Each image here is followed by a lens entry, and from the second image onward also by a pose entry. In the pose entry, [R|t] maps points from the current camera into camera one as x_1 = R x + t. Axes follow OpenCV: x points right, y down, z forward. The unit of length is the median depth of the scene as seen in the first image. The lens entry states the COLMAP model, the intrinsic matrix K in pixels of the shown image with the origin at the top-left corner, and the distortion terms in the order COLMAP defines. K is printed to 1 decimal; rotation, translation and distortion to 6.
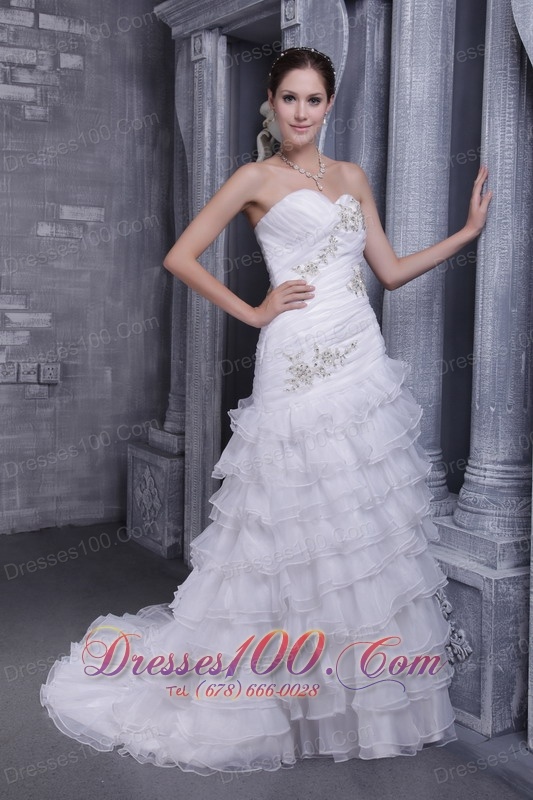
lens RADIAL K [[1059.4, 0, 266.5], [0, 1059.4, 400.0], [0, 0, 1]] dist [0.035535, 0.034970]
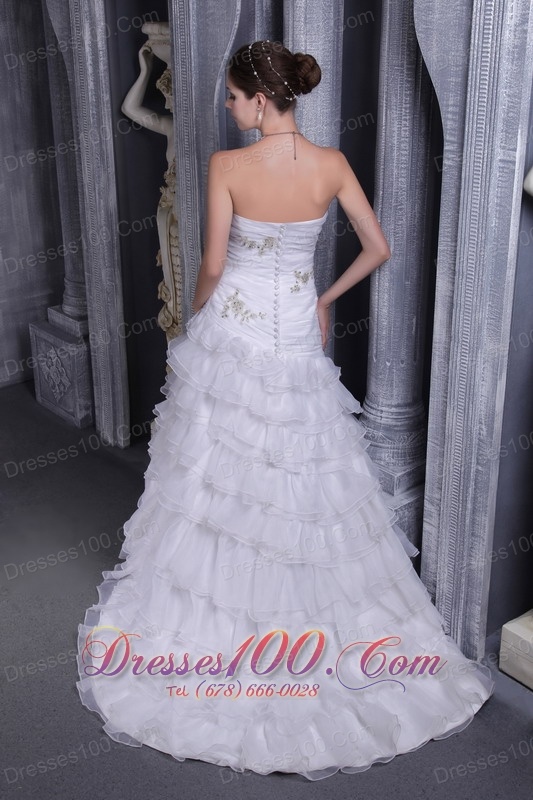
lens RADIAL K [[956.8, 0, 266.5], [0, 956.8, 400.0], [0, 0, 1]] dist [-0.001506, 0.038537]
pose [[0.981227, -0.097049, 0.166656, -0.092240], [0.039203, 0.946486, 0.320355, -0.276258], [-0.188827, -0.307808, 0.932523, 0.023707]]
